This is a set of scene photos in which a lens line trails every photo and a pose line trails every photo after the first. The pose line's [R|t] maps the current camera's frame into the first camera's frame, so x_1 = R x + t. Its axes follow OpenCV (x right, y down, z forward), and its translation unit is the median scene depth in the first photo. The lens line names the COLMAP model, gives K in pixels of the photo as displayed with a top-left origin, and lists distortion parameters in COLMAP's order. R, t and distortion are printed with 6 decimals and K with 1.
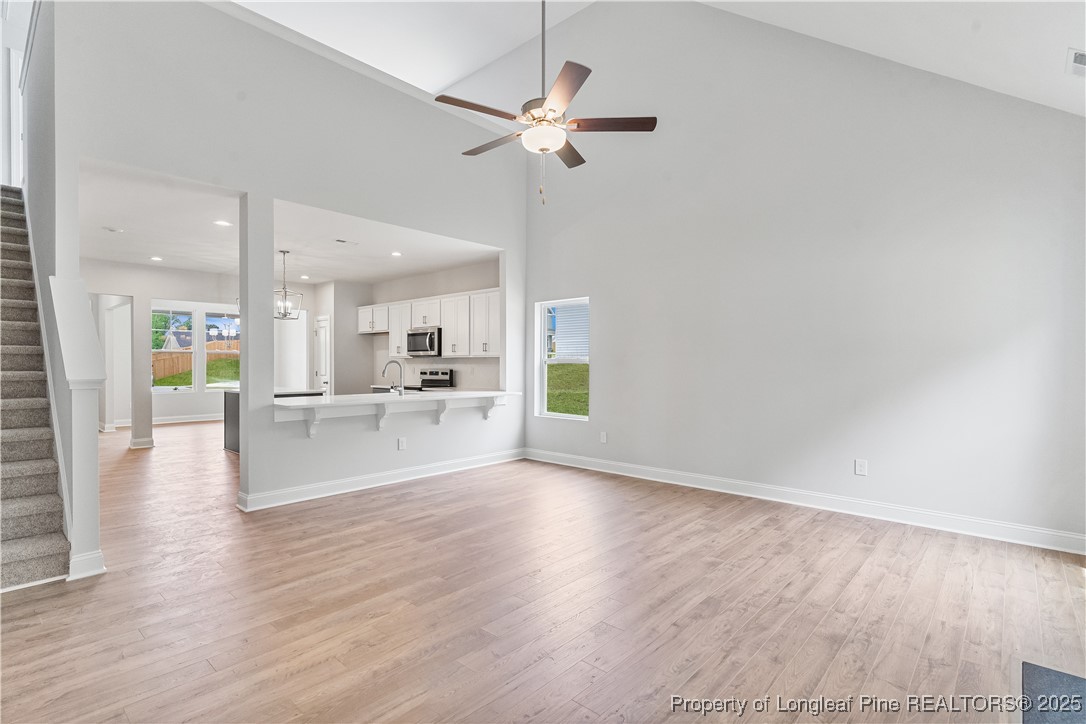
lens RADIAL K [[523.4, 0, 543.7], [0, 523.4, 370.5], [0, 0, 1]] dist [-0.002578, 0.000350]
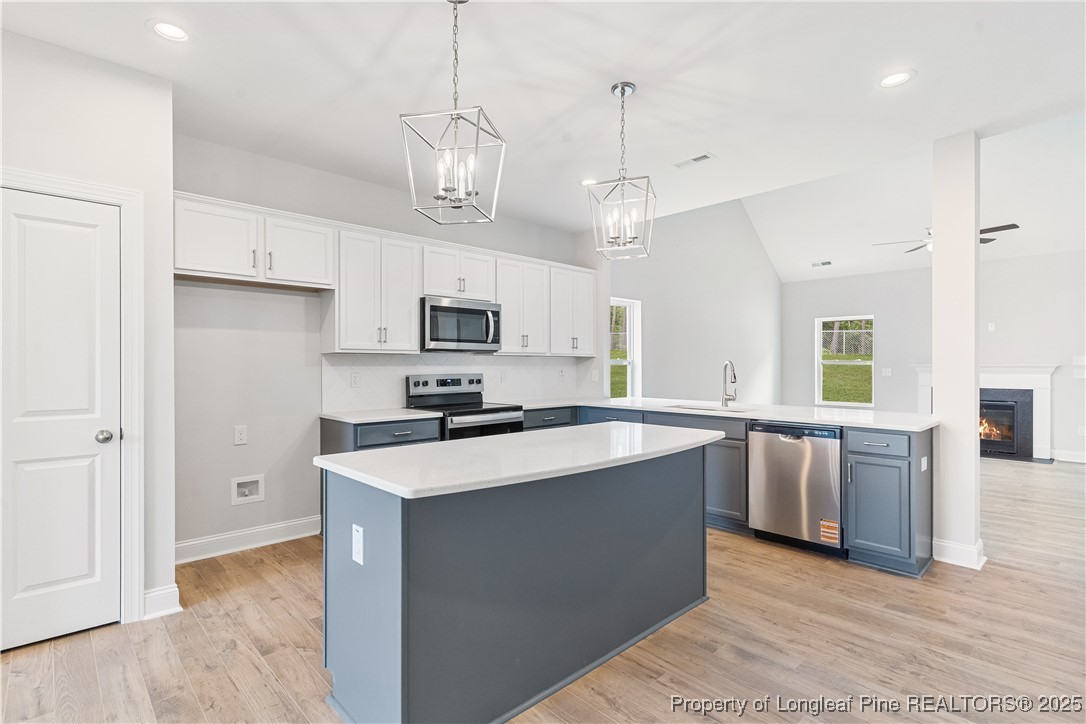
lens RADIAL K [[523.4, 0, 545.0], [0, 523.4, 360.2], [0, 0, 1]] dist [-0.002578, 0.000350]
pose [[0.078688, 0.007622, 0.996870, -0.785376], [0.011194, 0.999901, -0.008529, -0.012636], [-0.996836, 0.011830, 0.078594, 0.893480]]
